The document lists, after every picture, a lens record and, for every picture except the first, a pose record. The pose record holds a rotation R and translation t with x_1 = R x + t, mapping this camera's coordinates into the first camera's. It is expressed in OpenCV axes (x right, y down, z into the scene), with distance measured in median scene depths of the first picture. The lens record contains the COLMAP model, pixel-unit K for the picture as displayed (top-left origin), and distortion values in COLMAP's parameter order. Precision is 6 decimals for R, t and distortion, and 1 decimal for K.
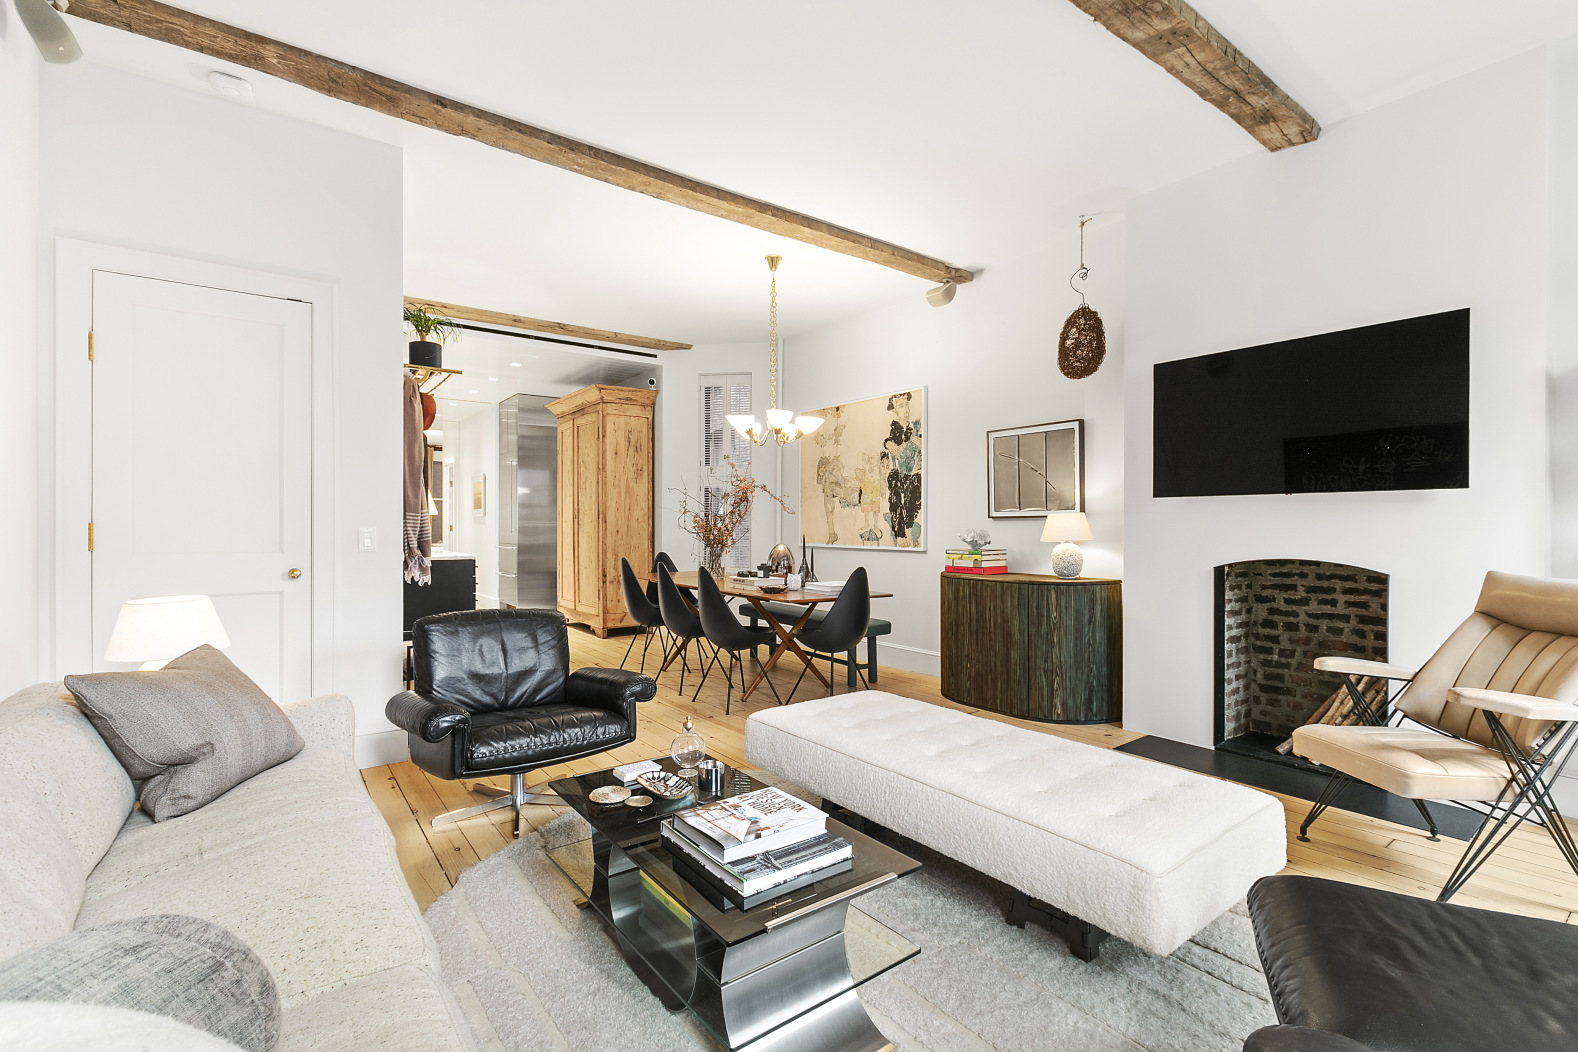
lens RADIAL K [[712.5, 0, 783.7], [0, 712.5, 519.7], [0, 0, 1]] dist [0.010522, -0.003357]
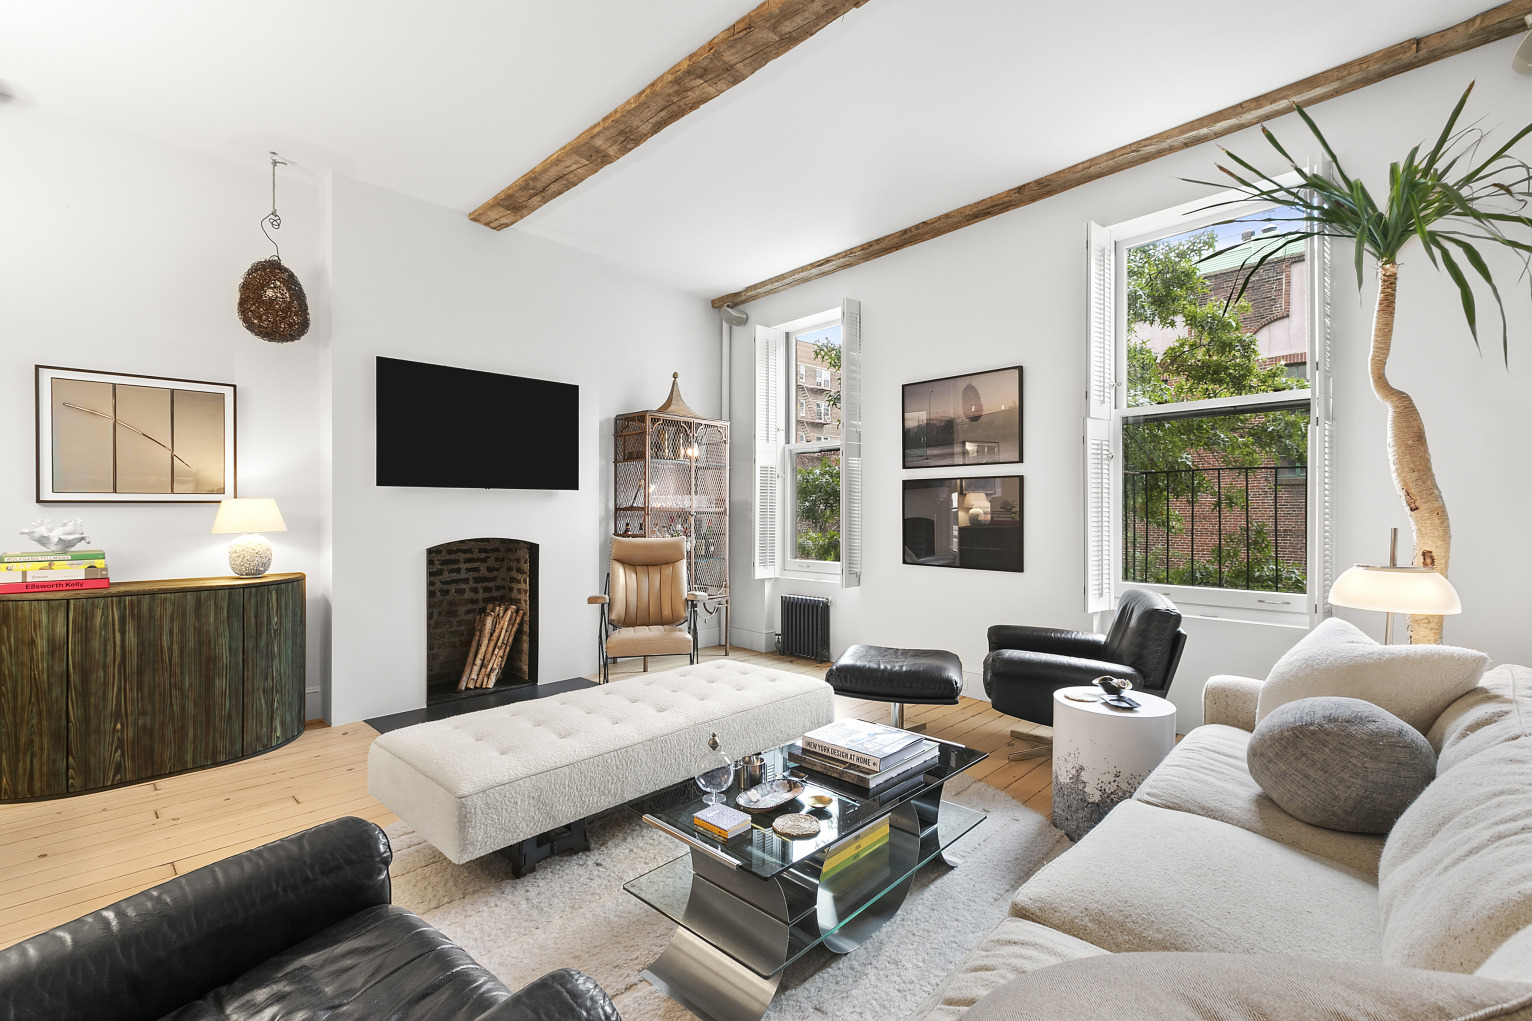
lens RADIAL K [[691.7, 0, 763.6], [0, 691.7, 509.4], [0, 0, 1]] dist [0.010522, -0.003357]
pose [[-0.156099, 0.000455, 0.987741, -0.555117], [-0.006161, 0.999980, -0.001435, 0.001077], [-0.987722, -0.006309, -0.156093, 0.605613]]
